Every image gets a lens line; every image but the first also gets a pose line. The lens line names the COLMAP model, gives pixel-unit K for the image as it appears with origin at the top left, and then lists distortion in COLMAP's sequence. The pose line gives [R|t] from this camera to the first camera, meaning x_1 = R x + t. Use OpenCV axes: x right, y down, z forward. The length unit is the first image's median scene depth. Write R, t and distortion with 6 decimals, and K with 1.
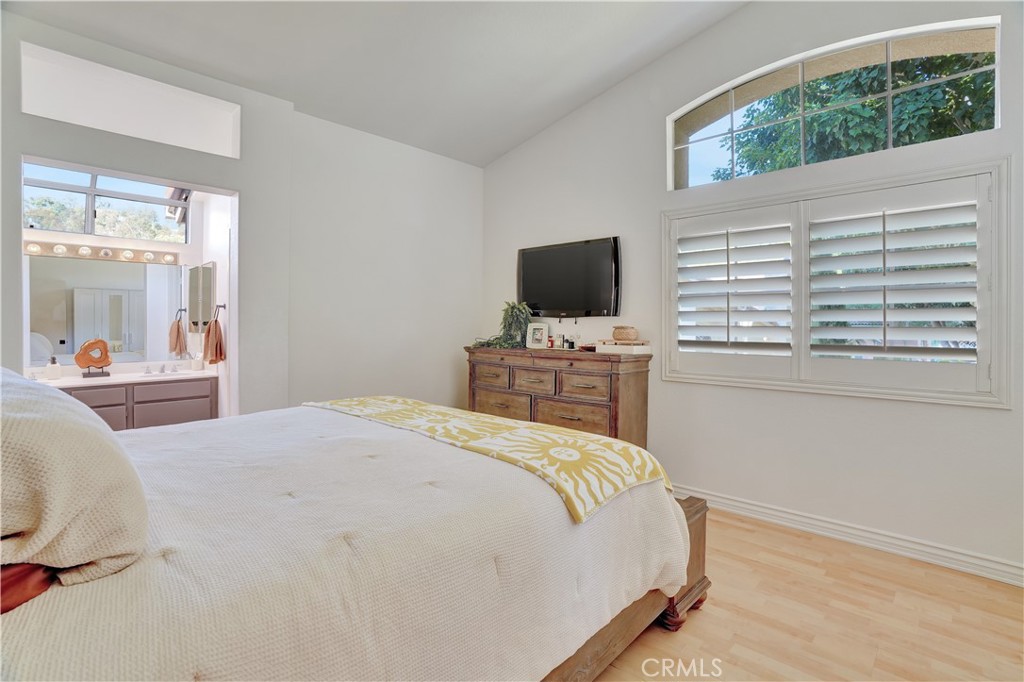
lens RADIAL K [[481.6, 0, 512.6], [0, 481.6, 335.4], [0, 0, 1]] dist [-0.043304, -0.000212]
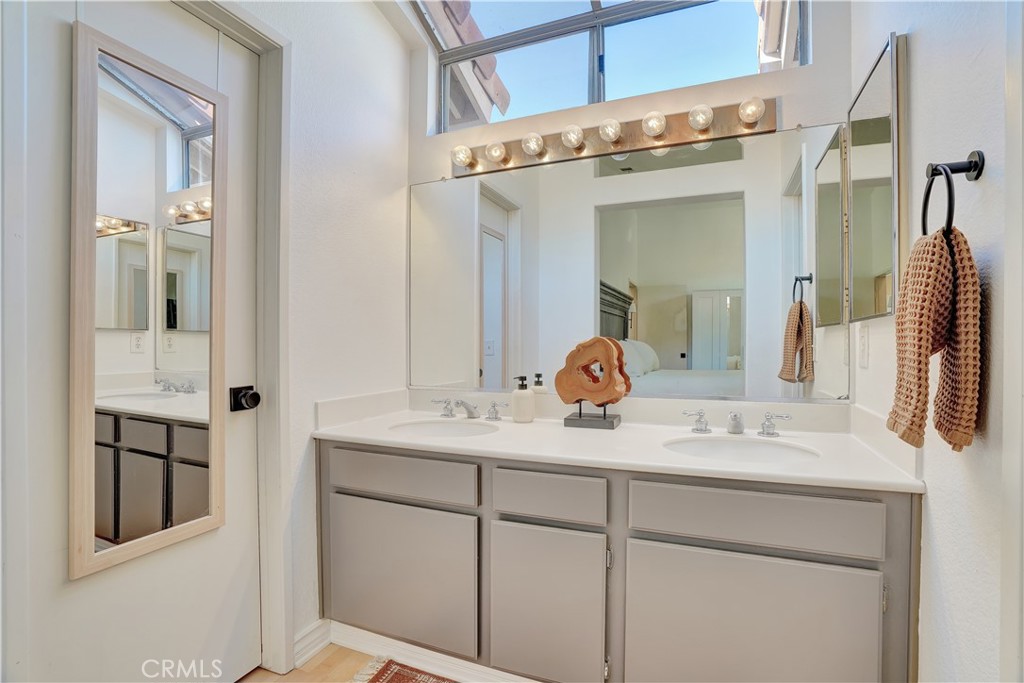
lens RADIAL K [[481.6, 0, 511.4], [0, 481.6, 346.1], [0, 0, 1]] dist [-0.043304, -0.000212]
pose [[0.362459, -0.005093, -0.931986, -0.401634], [-0.012845, 0.999863, -0.010459, 0.016629], [0.931911, 0.015762, 0.362344, 0.606154]]
